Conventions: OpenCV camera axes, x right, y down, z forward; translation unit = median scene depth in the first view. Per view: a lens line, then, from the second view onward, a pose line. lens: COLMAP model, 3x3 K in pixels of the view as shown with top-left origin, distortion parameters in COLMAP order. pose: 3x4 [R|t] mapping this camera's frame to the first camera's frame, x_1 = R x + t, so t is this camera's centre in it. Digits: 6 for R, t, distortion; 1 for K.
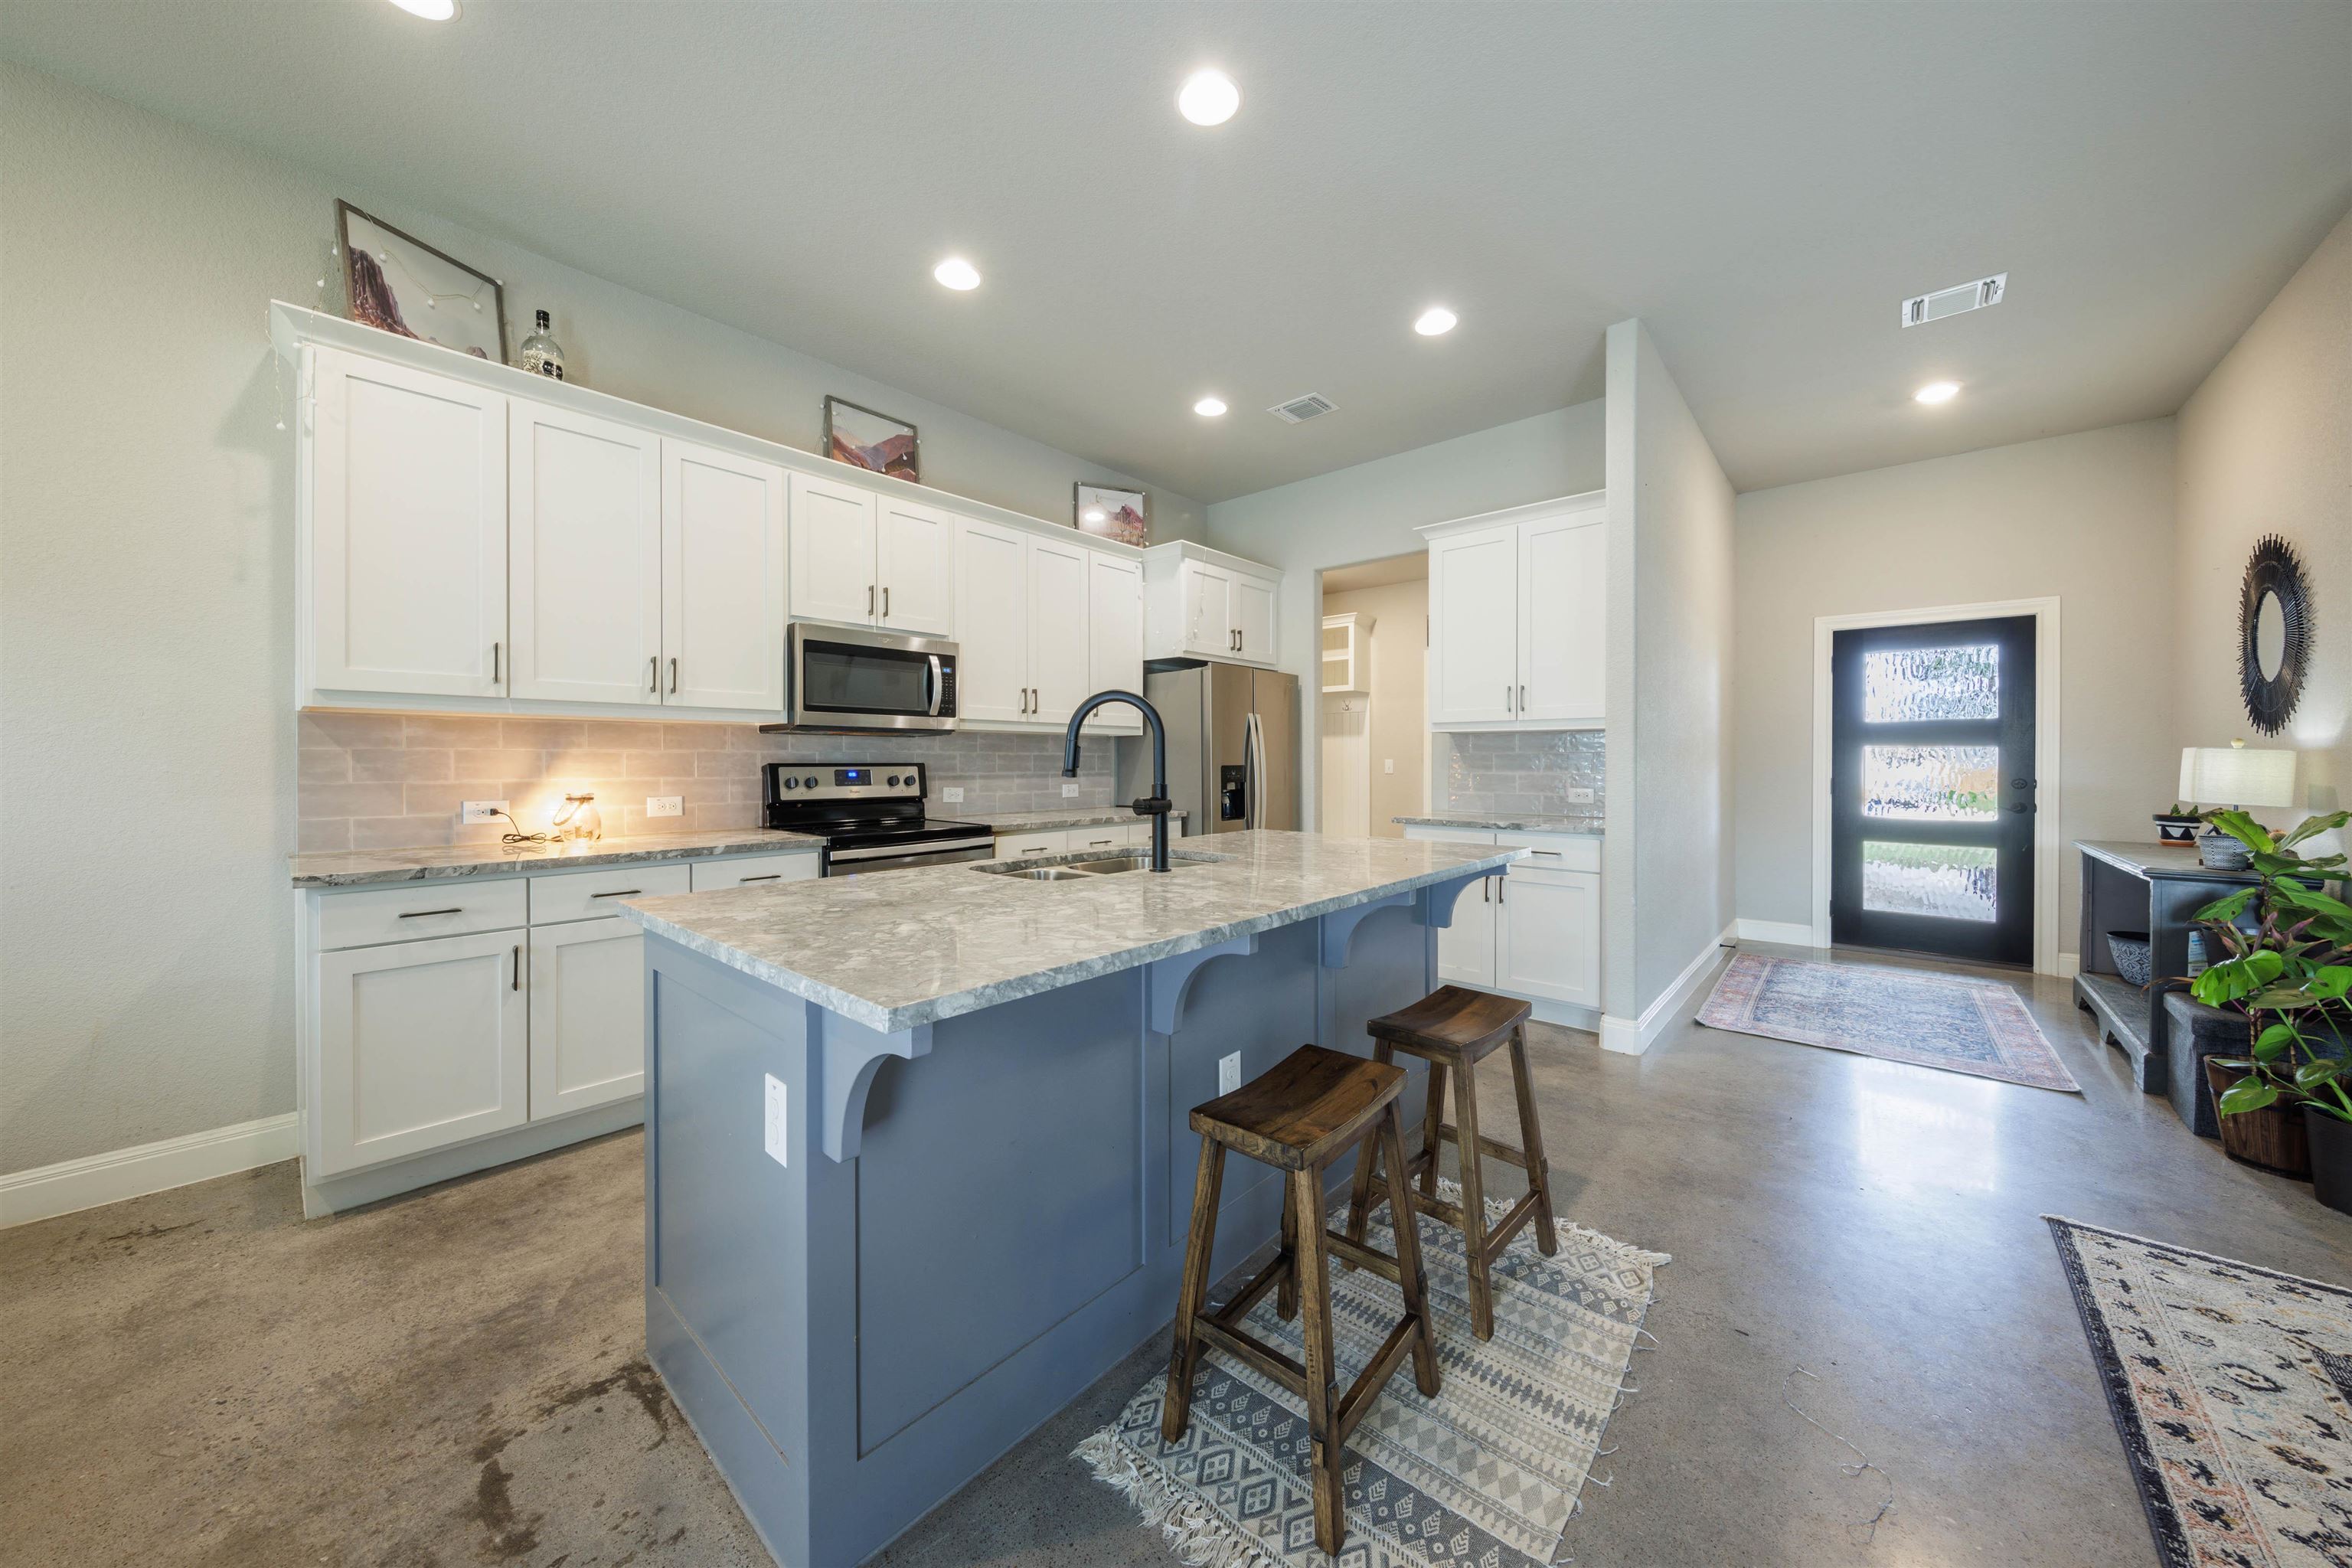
lens RADIAL K [[800.1, 0, 1176.2], [0, 800.1, 774.2], [0, 0, 1]] dist [0.001523, -0.001960]
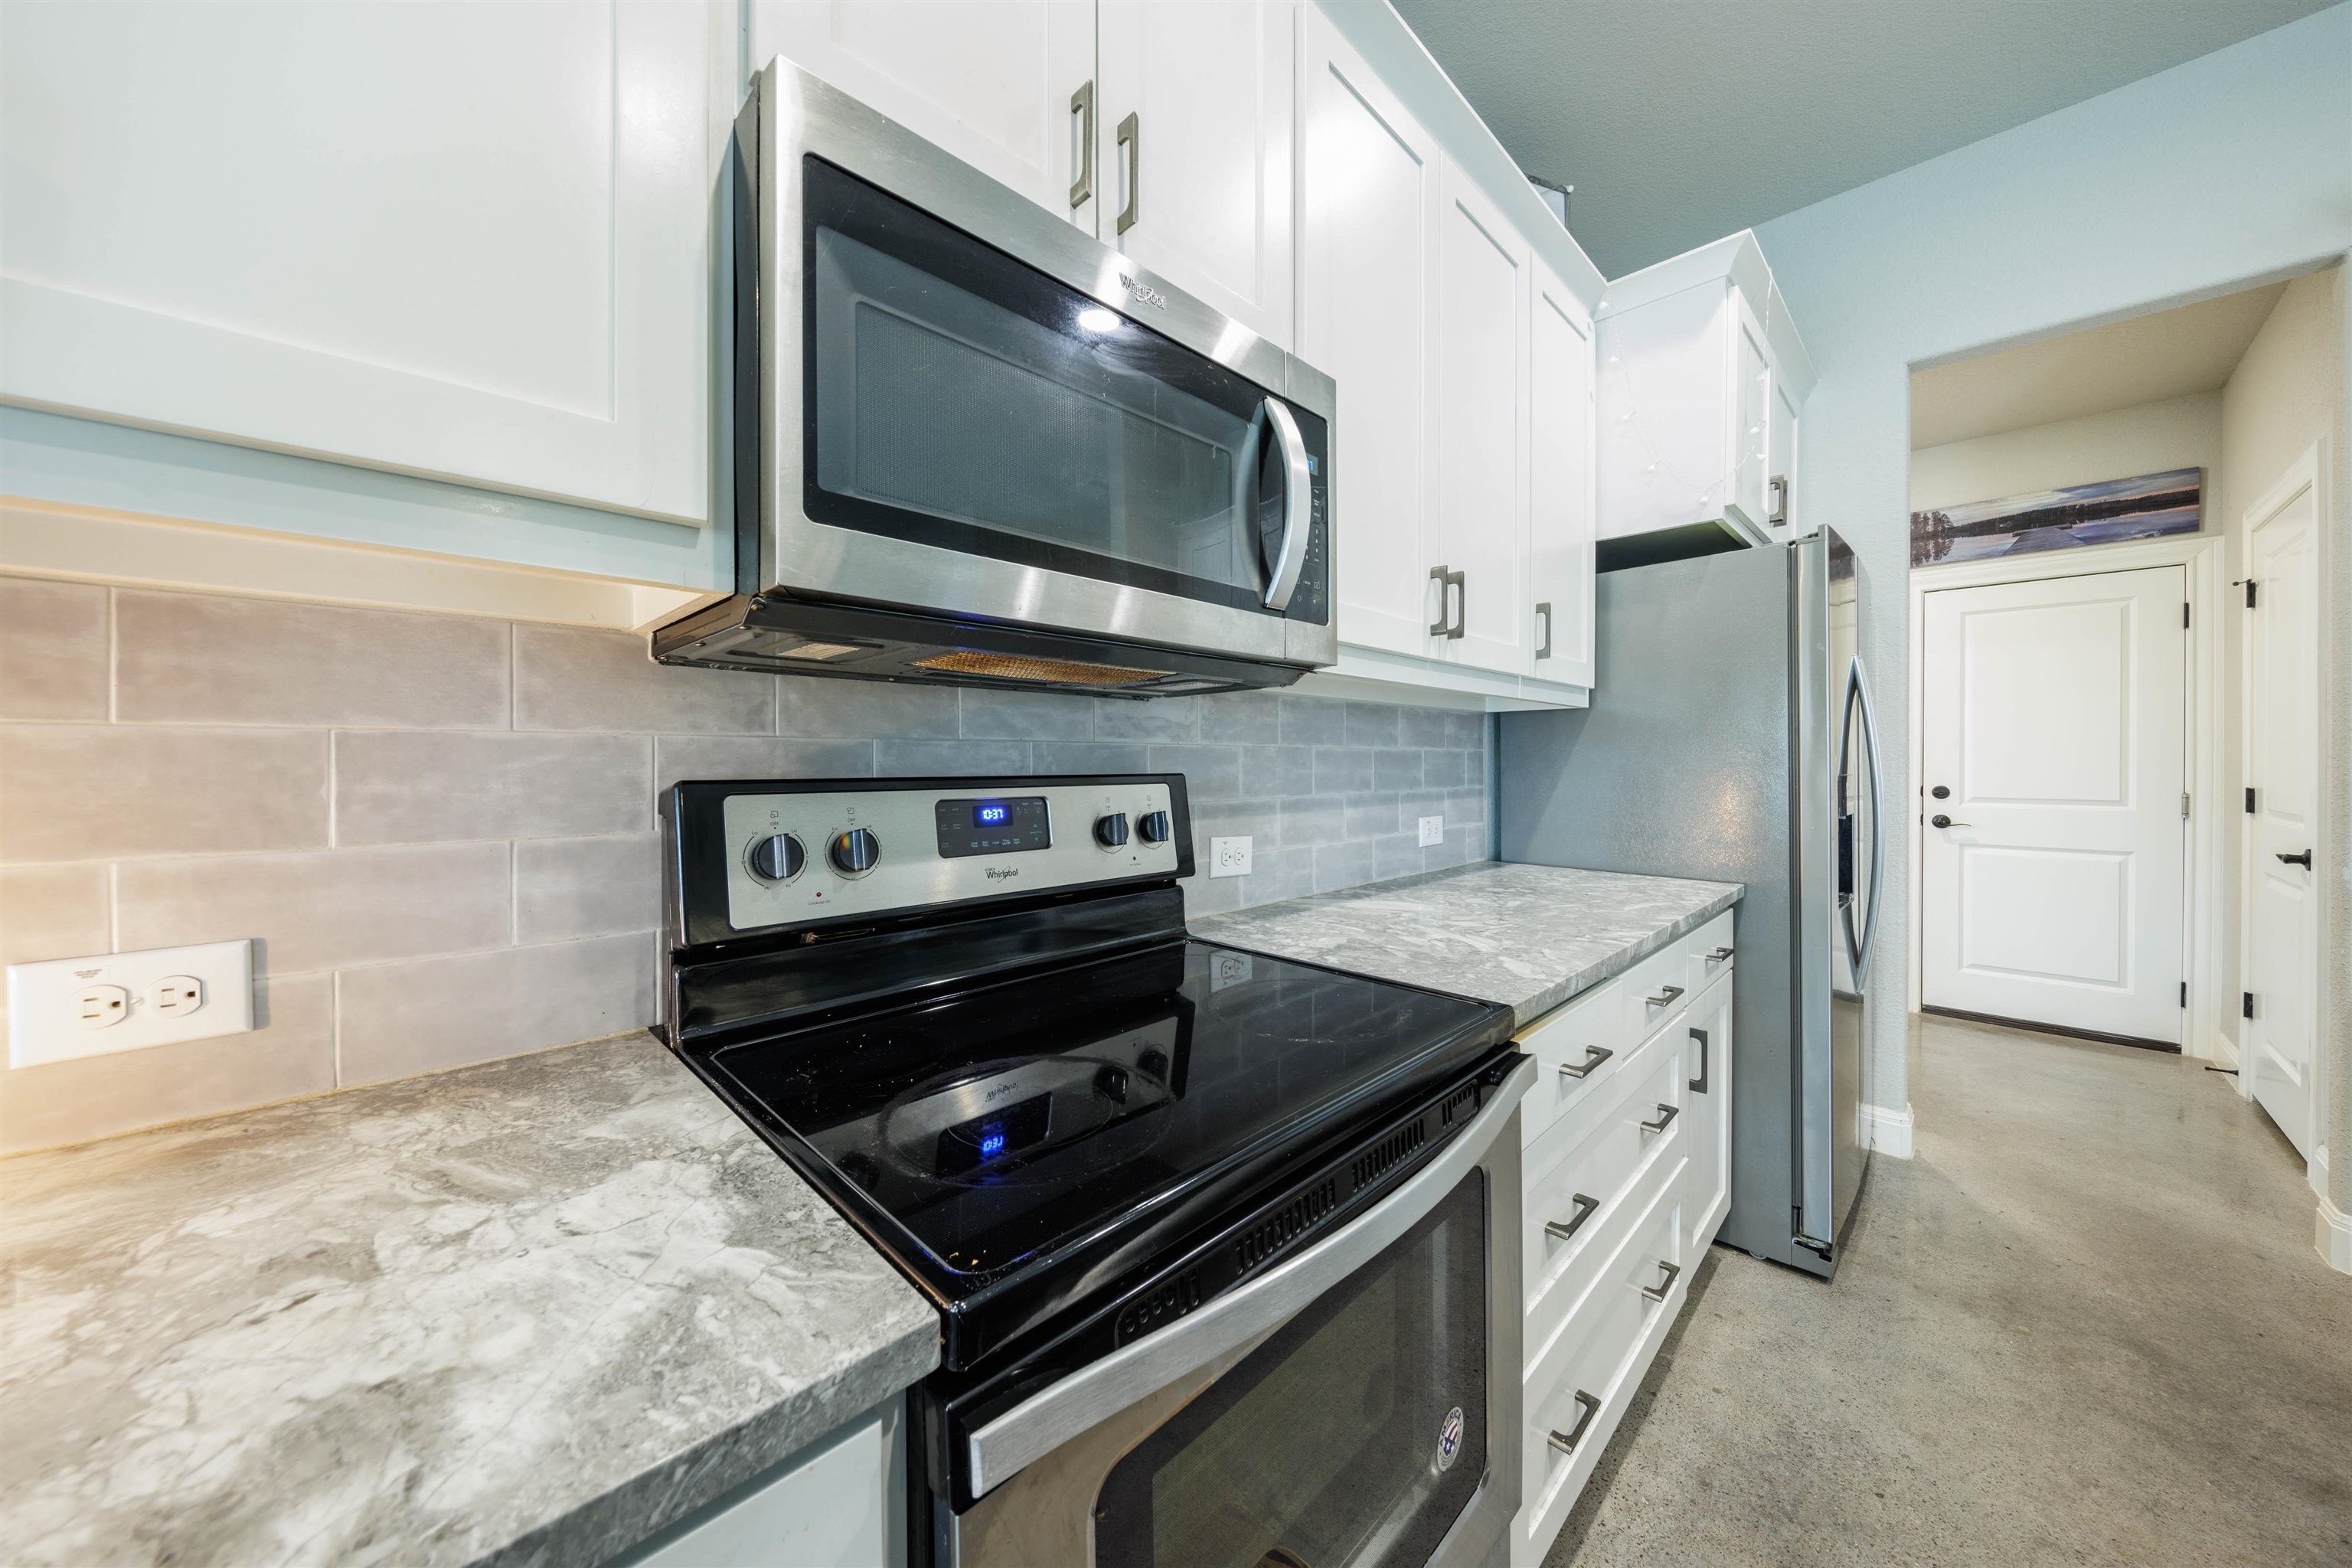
lens RADIAL K [[800.1, 0, 1187.7], [0, 800.1, 766.7], [0, 0, 1]] dist [0.001523, -0.001960]
pose [[0.998106, 0.000944, -0.061515, -0.315378], [-0.001454, 0.999965, -0.008247, -0.015106], [0.061505, 0.008321, 0.998072, 0.710495]]
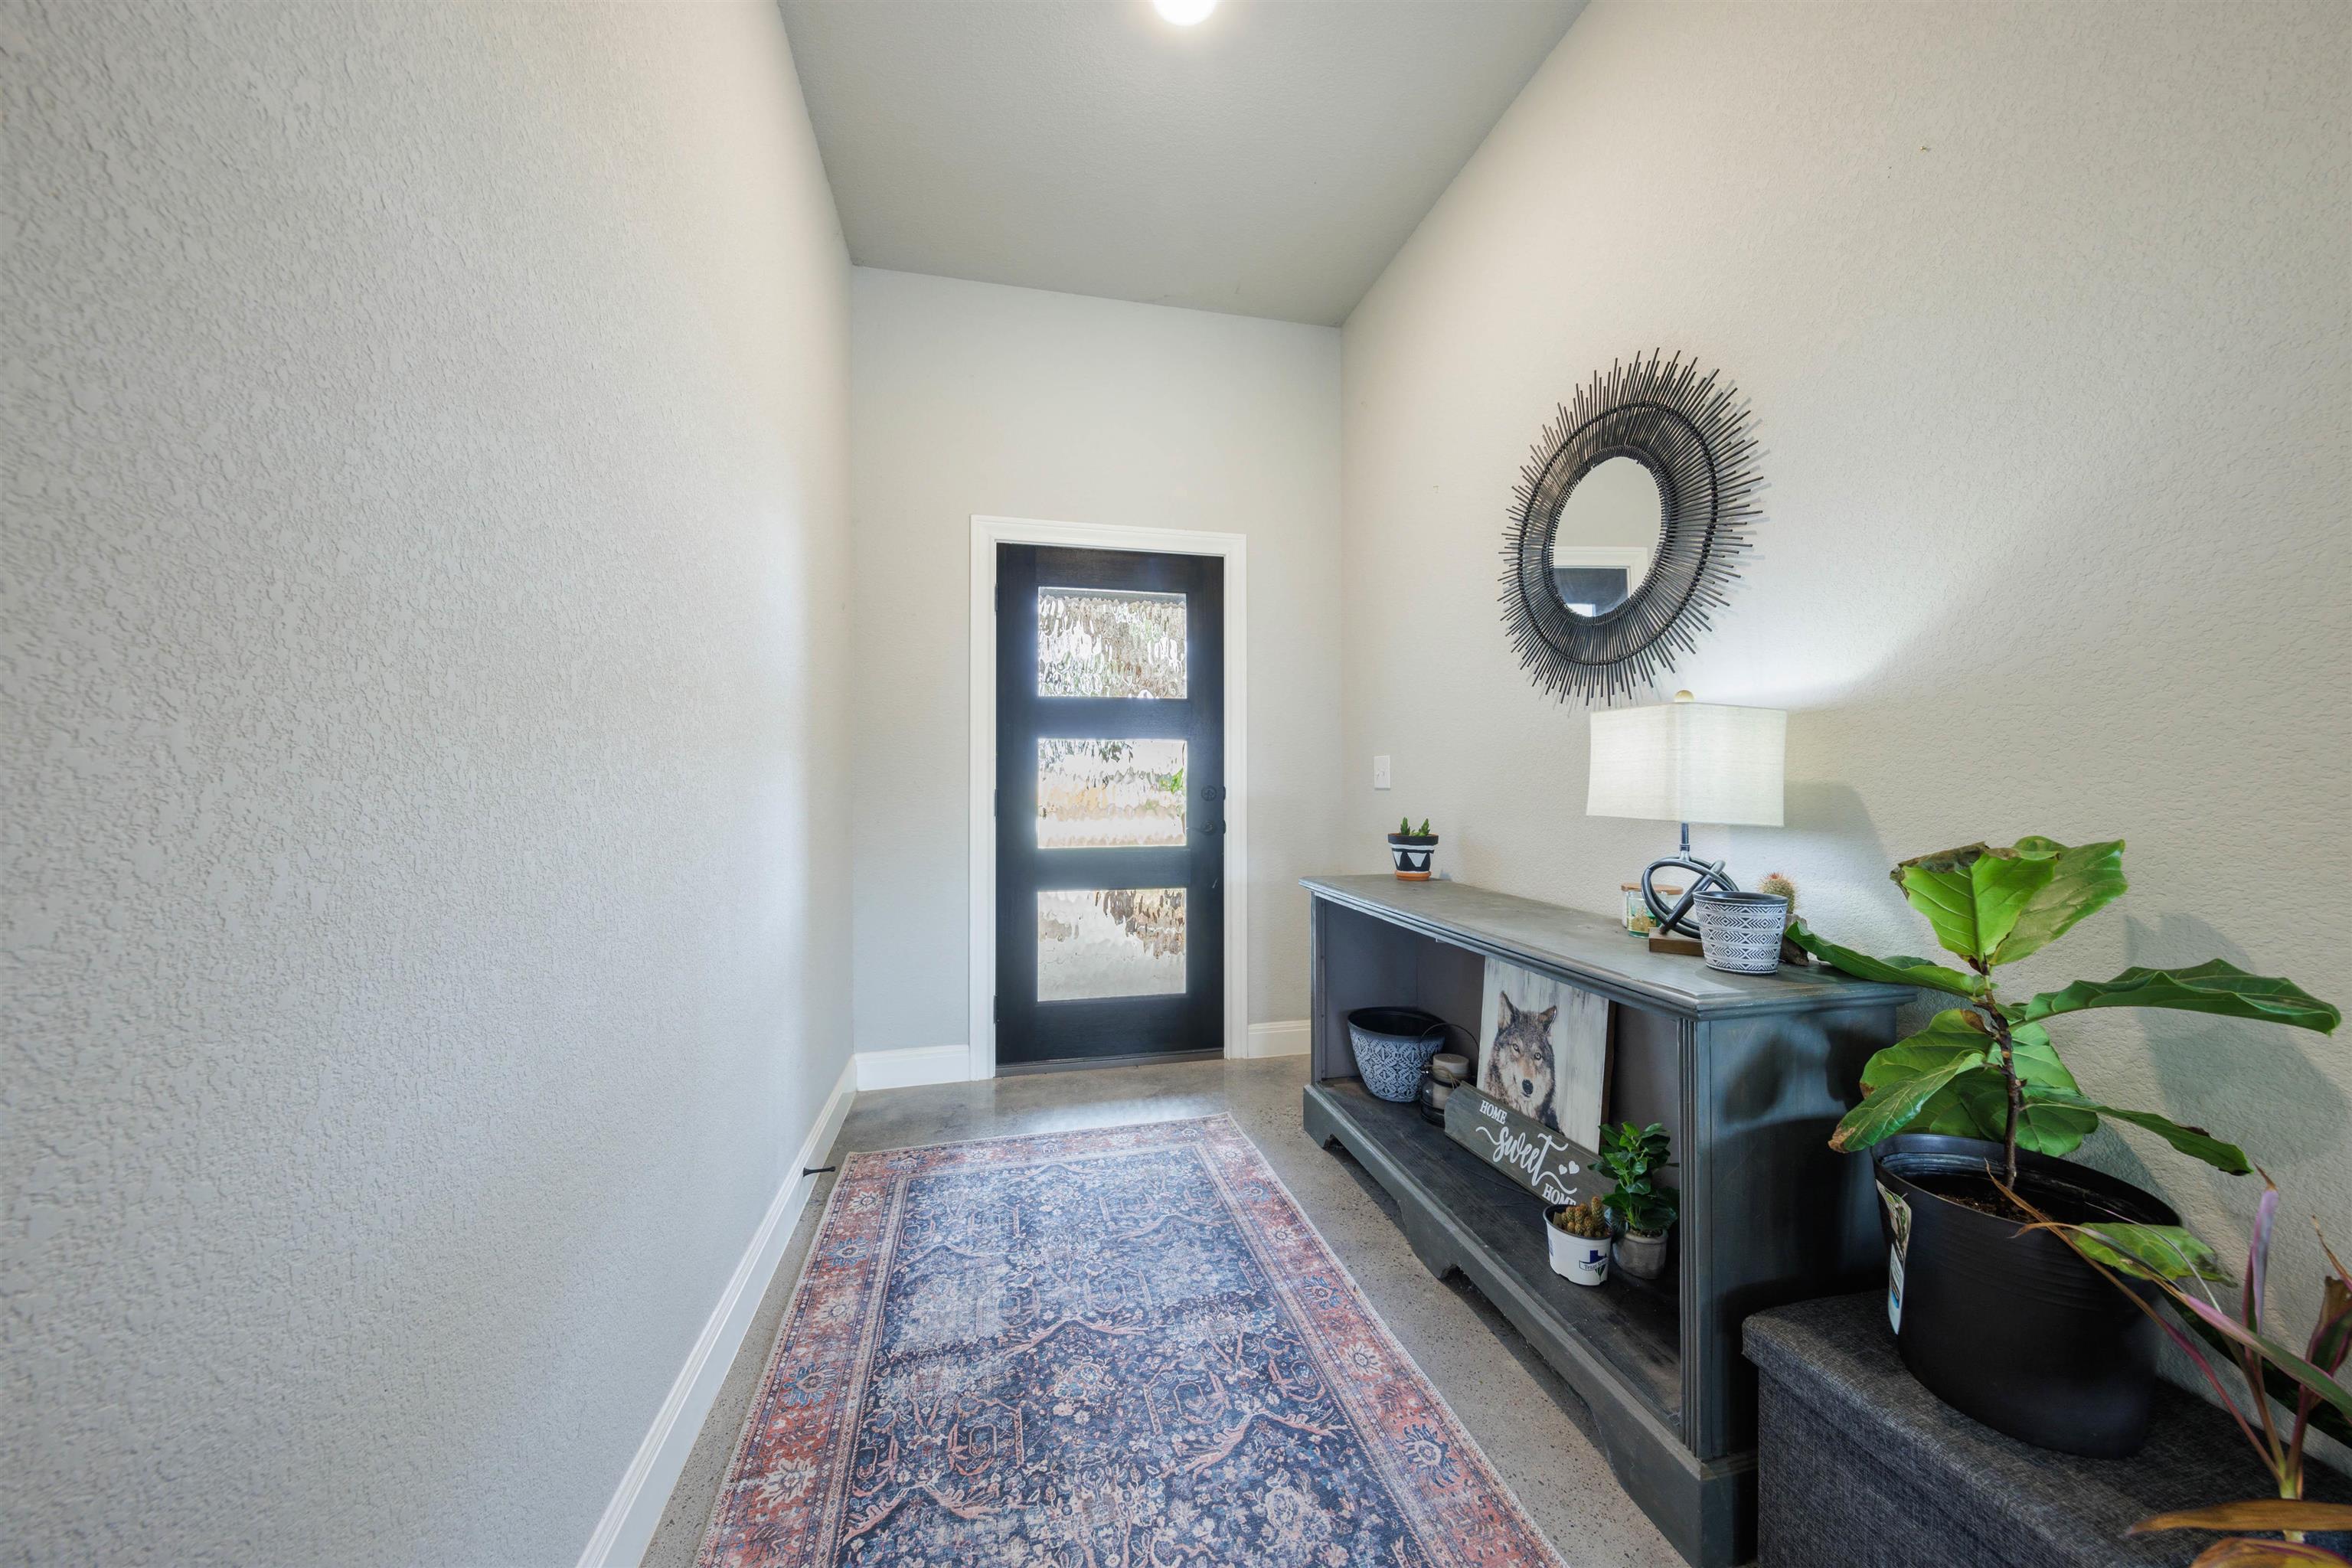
lens RADIAL K [[800.1, 0, 1184.3], [0, 800.1, 755.0], [0, 0, 1]] dist [0.001523, -0.001960]
pose [[0.583447, 0.025008, 0.811766, 0.598516], [0.014766, 0.999034, -0.041390, 0.009081], [-0.812017, 0.036136, 0.582514, 0.777354]]
